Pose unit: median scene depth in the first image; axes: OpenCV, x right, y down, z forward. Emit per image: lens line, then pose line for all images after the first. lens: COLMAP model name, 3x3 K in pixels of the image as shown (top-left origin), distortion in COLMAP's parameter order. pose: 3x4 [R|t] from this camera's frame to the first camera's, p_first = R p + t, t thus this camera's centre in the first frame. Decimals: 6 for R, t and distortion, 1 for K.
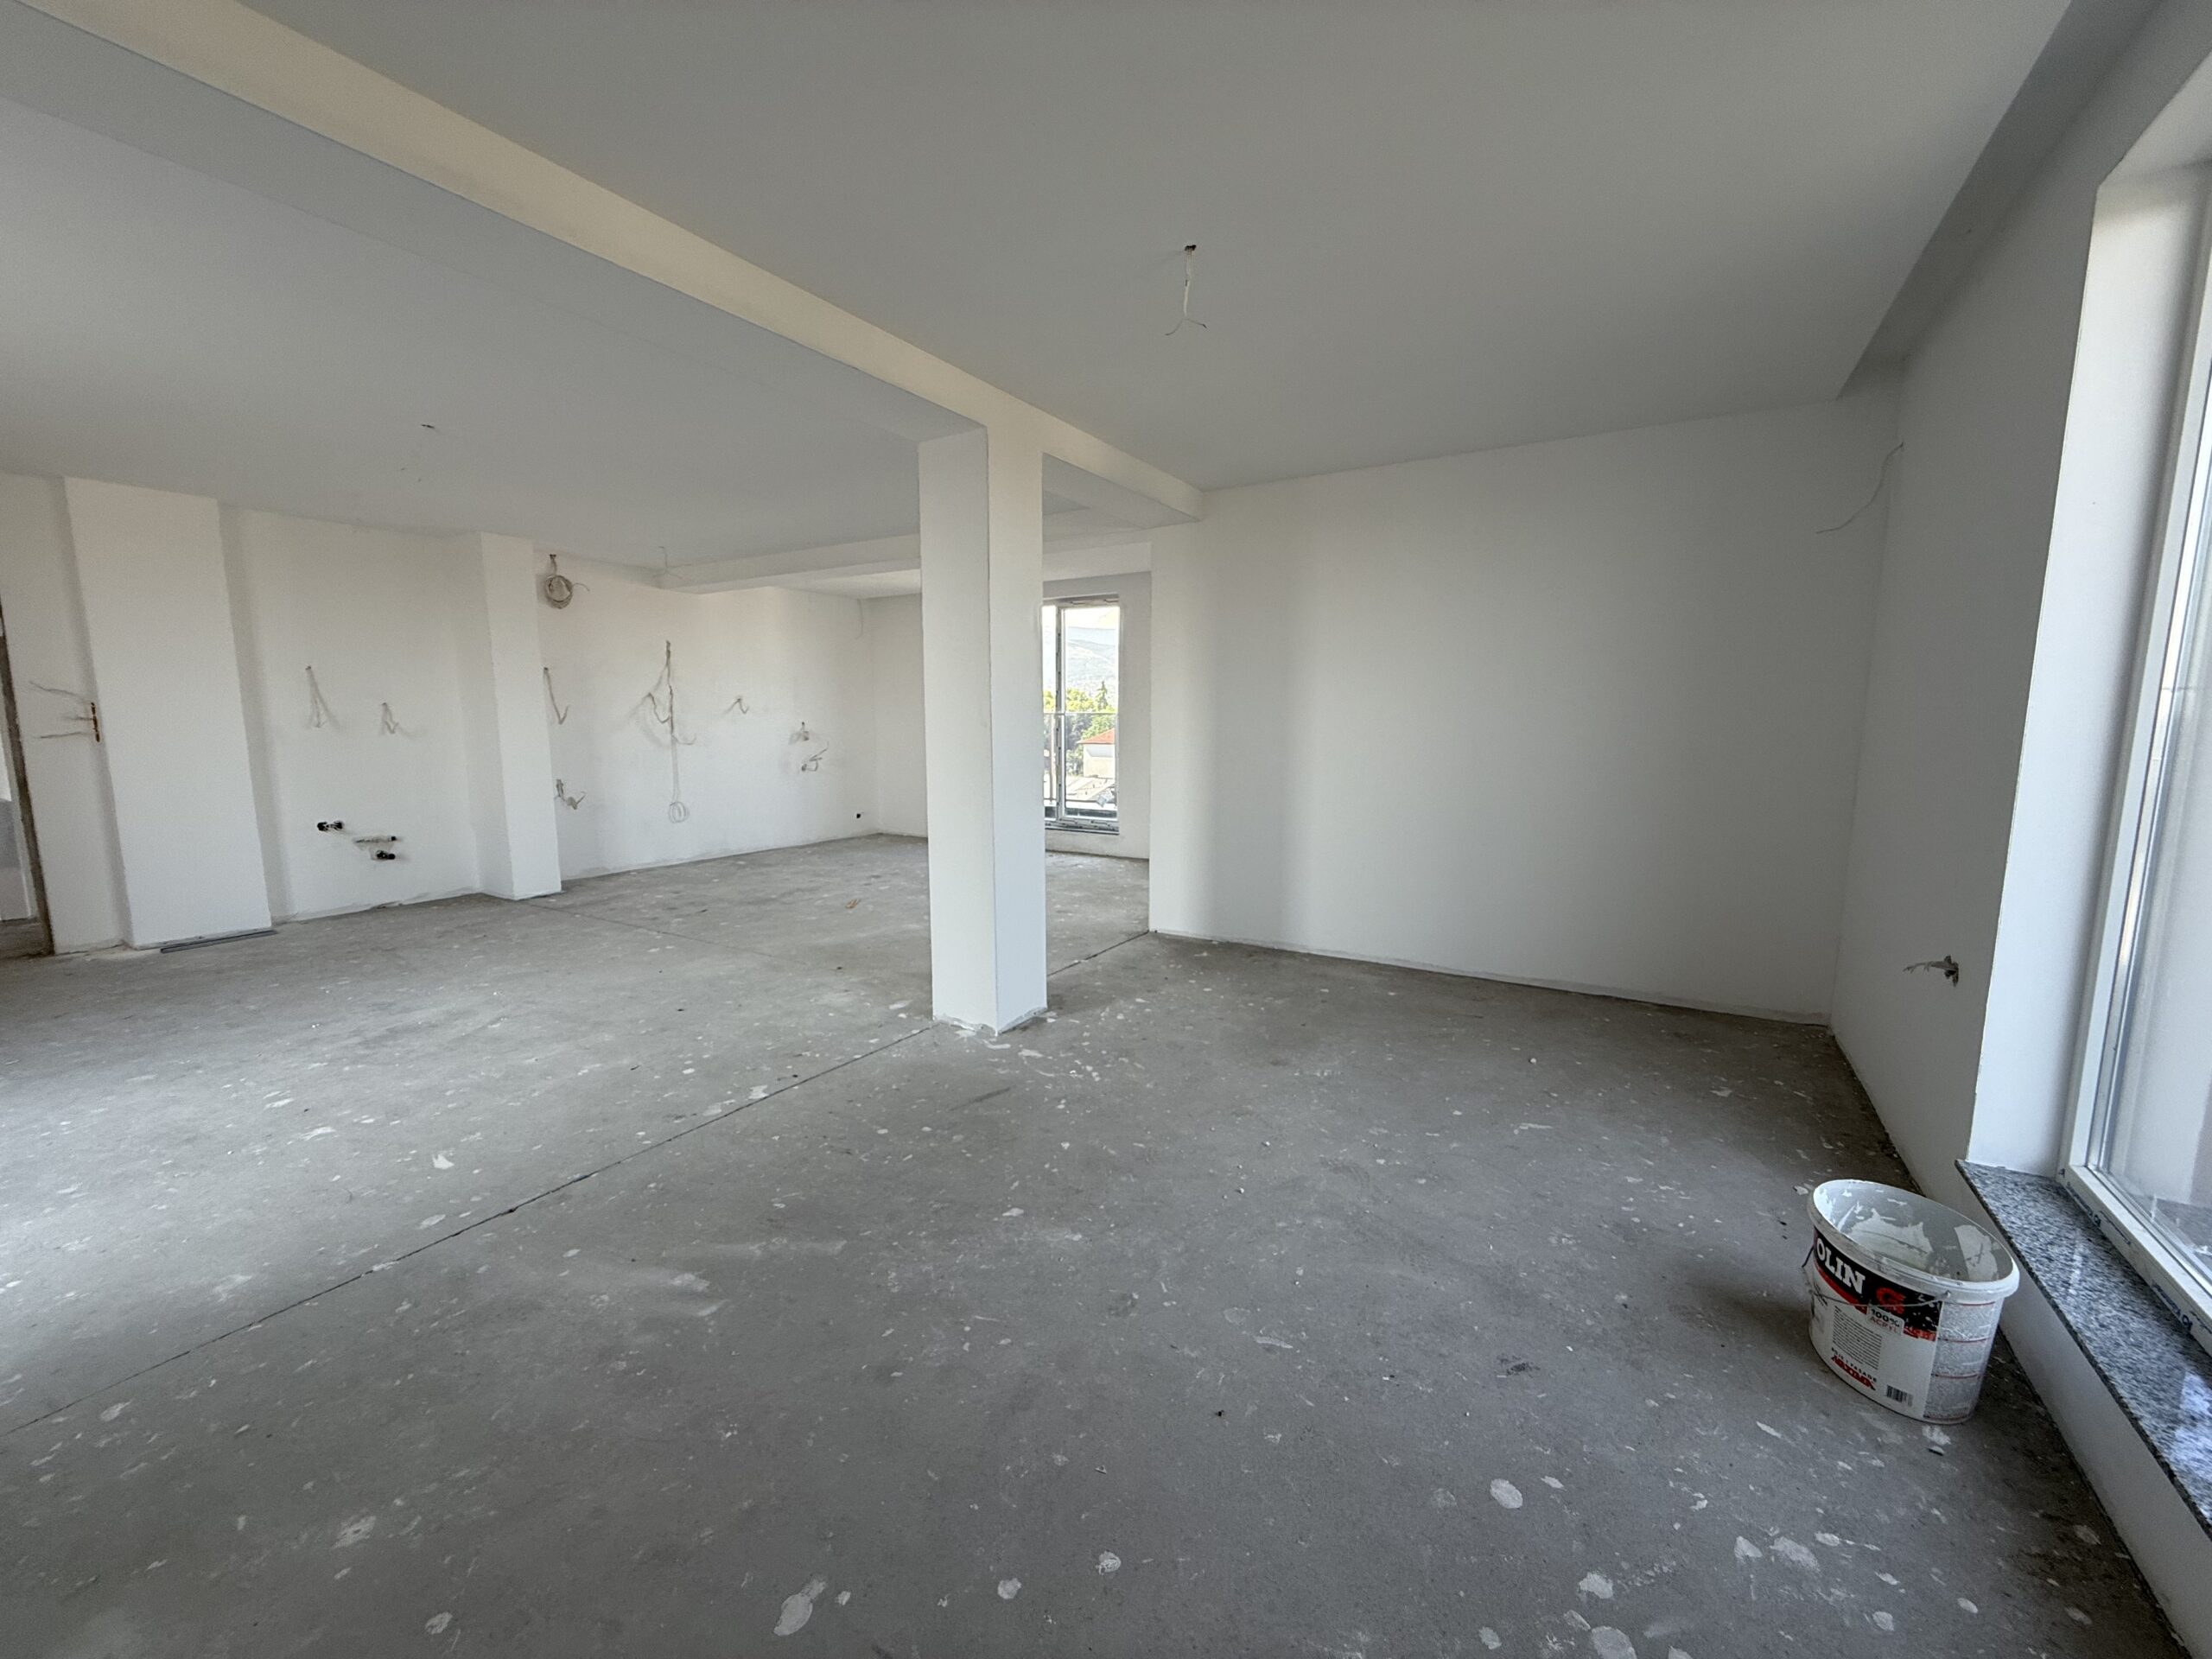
lens RADIAL K [[888.3, 0, 1097.9], [0, 888.3, 844.6], [0, 0, 1]] dist [-0.002768, 0.000228]
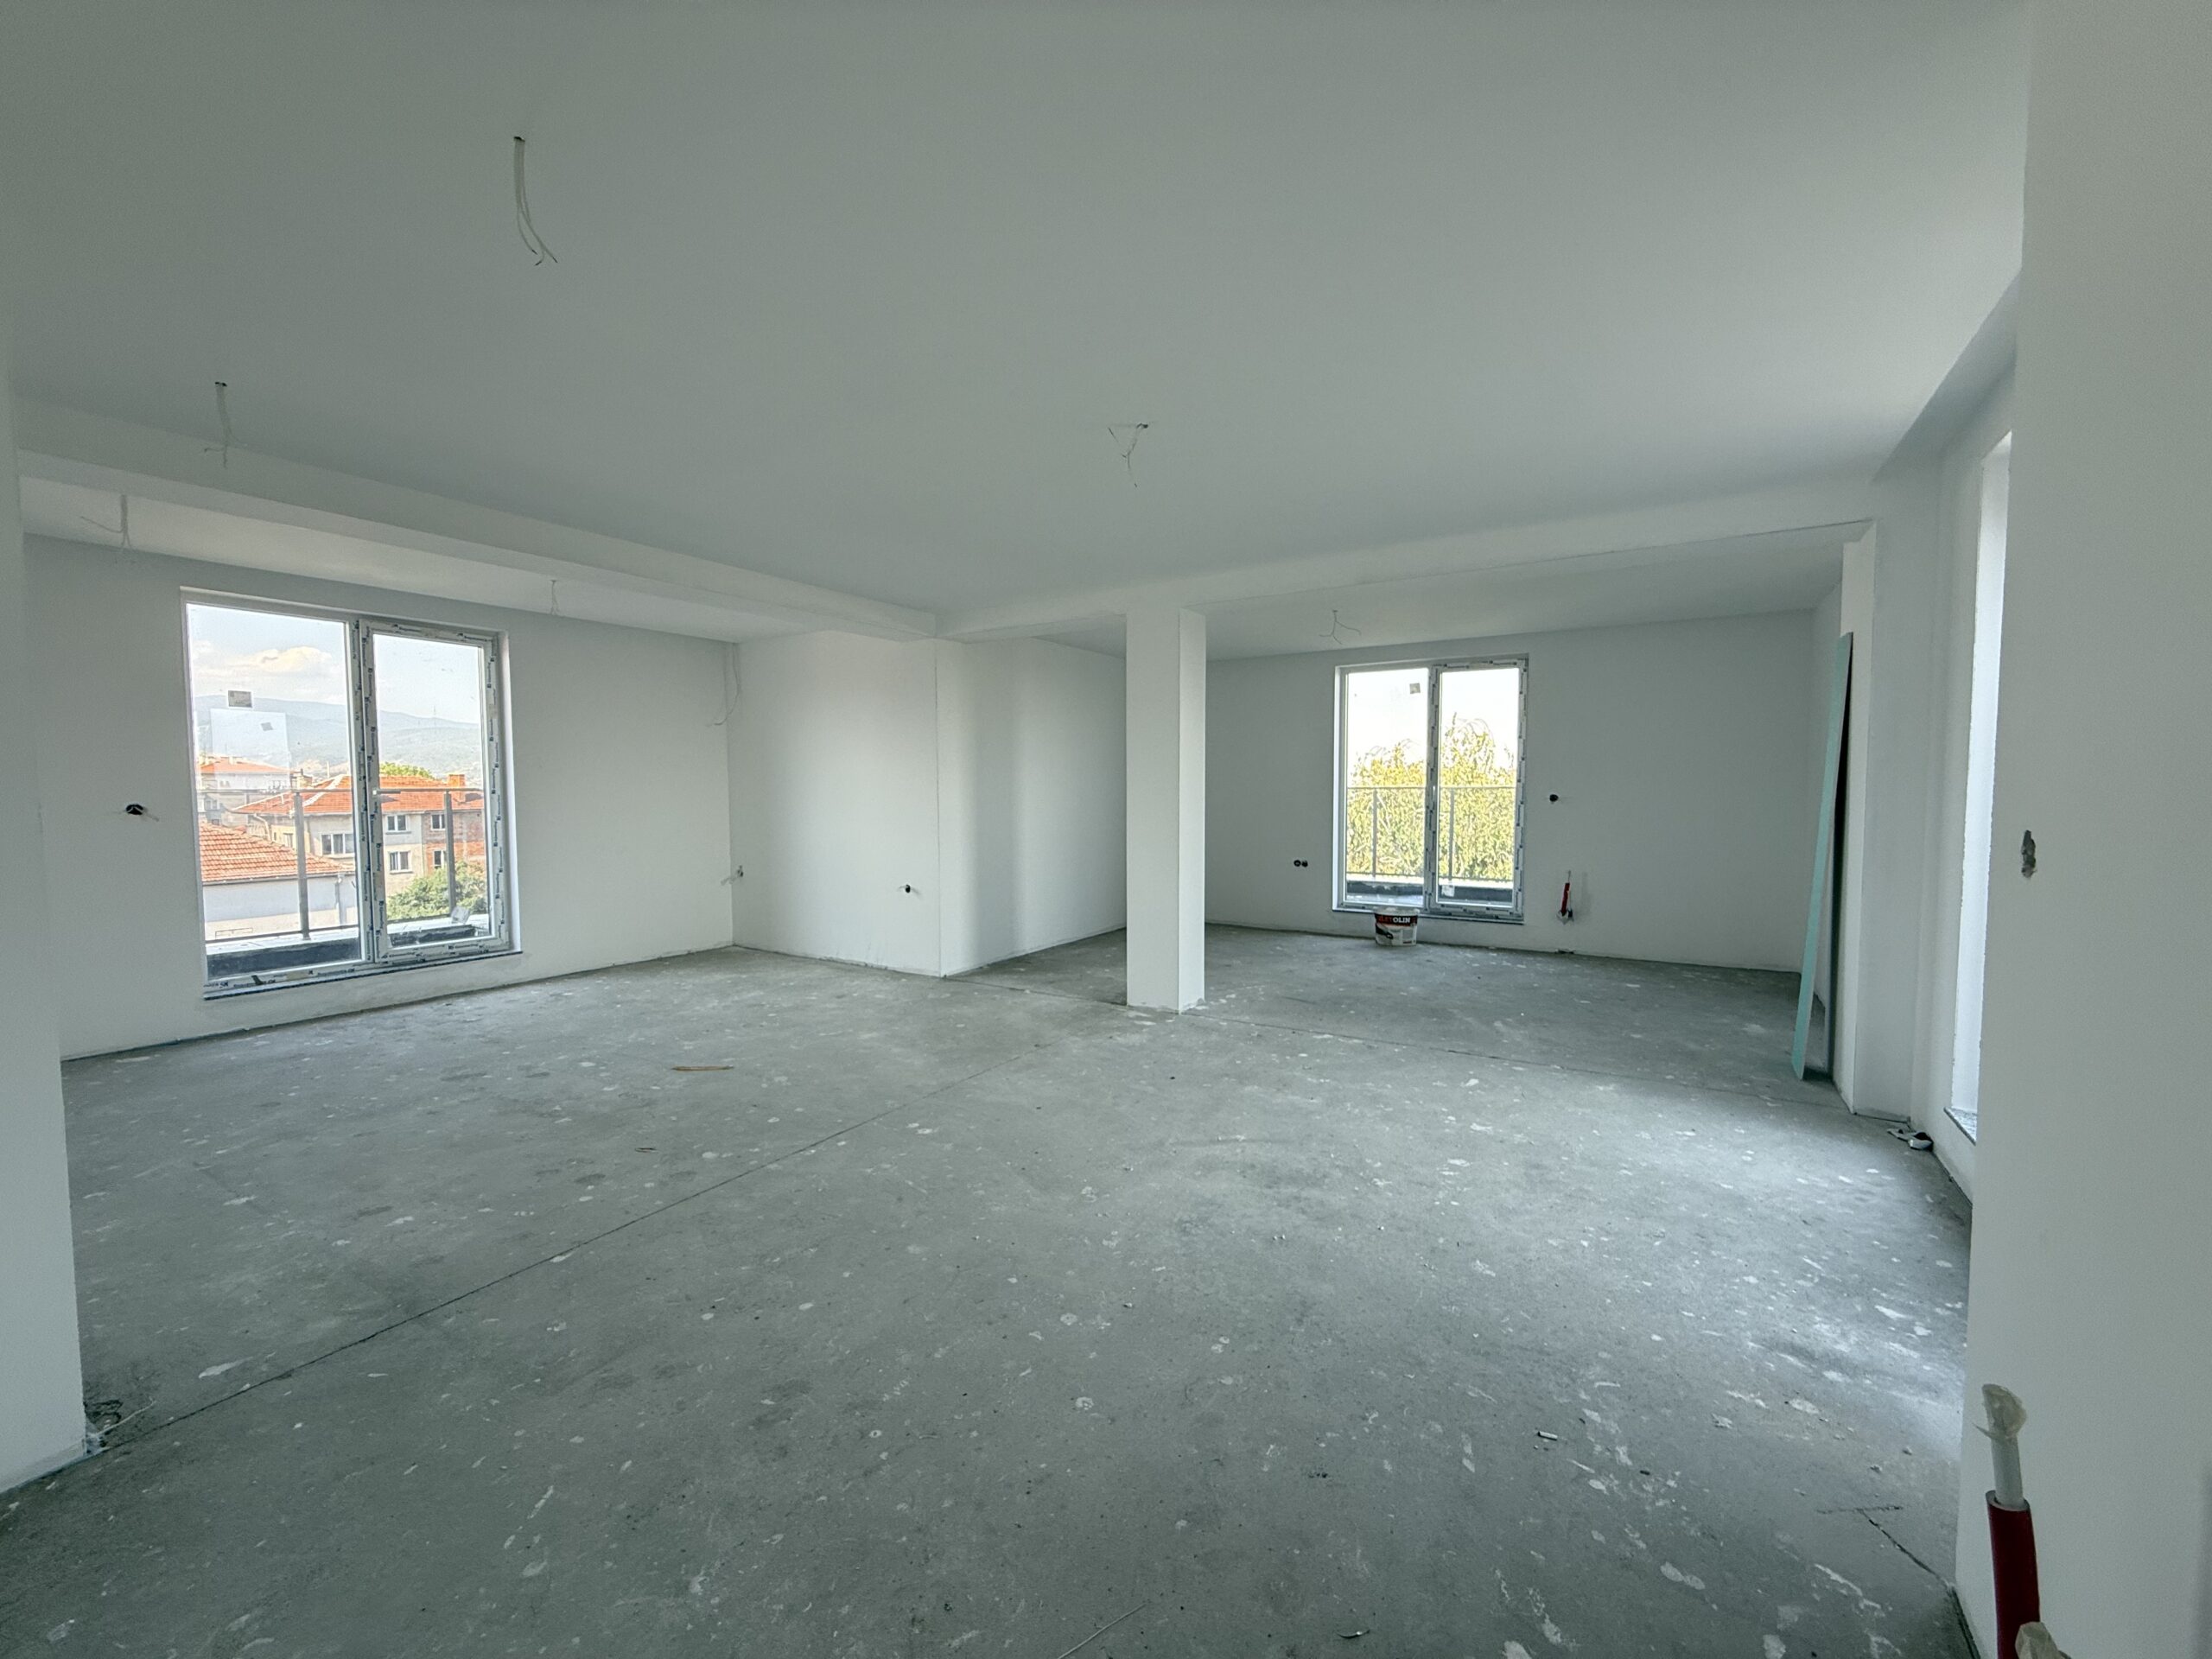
lens RADIAL K [[888.3, 0, 1108.7], [0, 888.3, 828.6], [0, 0, 1]] dist [-0.002768, 0.000228]
pose [[-0.008068, -0.048716, 0.998780, -0.870315], [0.144201, 0.988316, 0.049371, -0.095564], [-0.989516, 0.144423, -0.000949, 0.602854]]
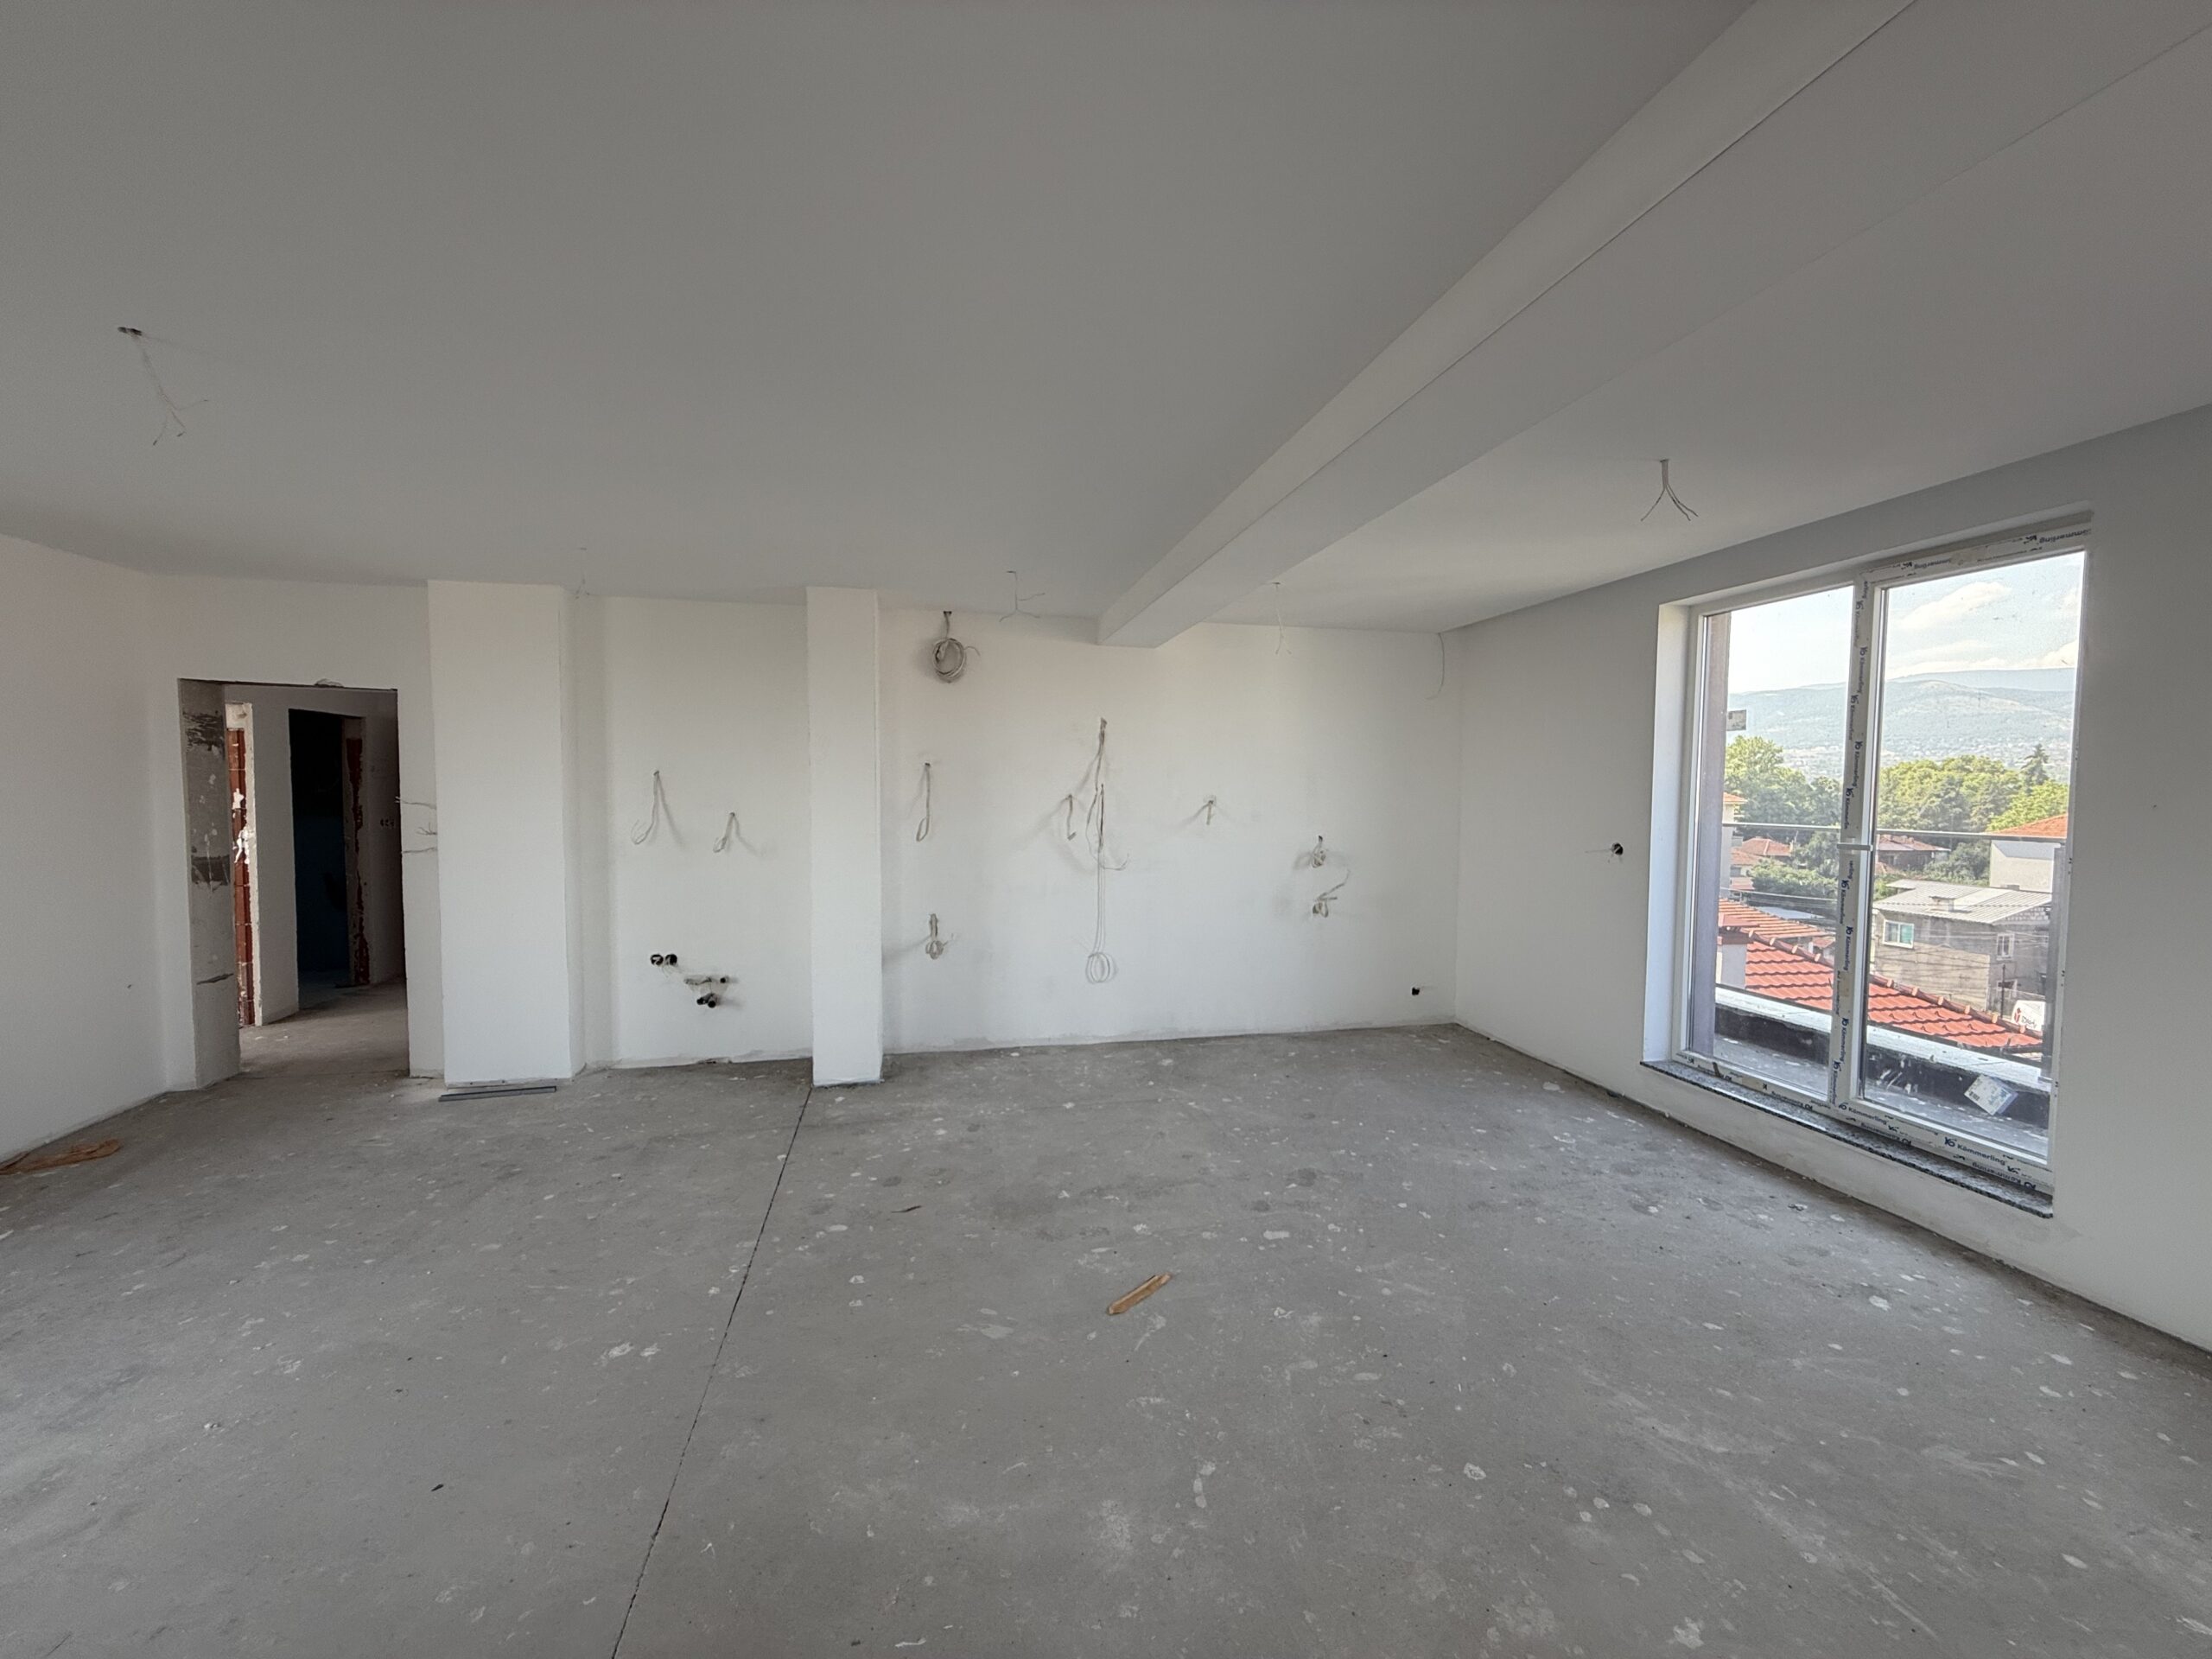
lens RADIAL K [[888.3, 0, 1103.8], [0, 888.3, 832.1], [0, 0, 1]] dist [-0.002768, 0.000228]
pose [[0.692536, 0.037864, -0.720389, 0.014238], [-0.107181, 0.992938, -0.050848, -0.120859], [0.713377, 0.112426, 0.691704, 0.602173]]
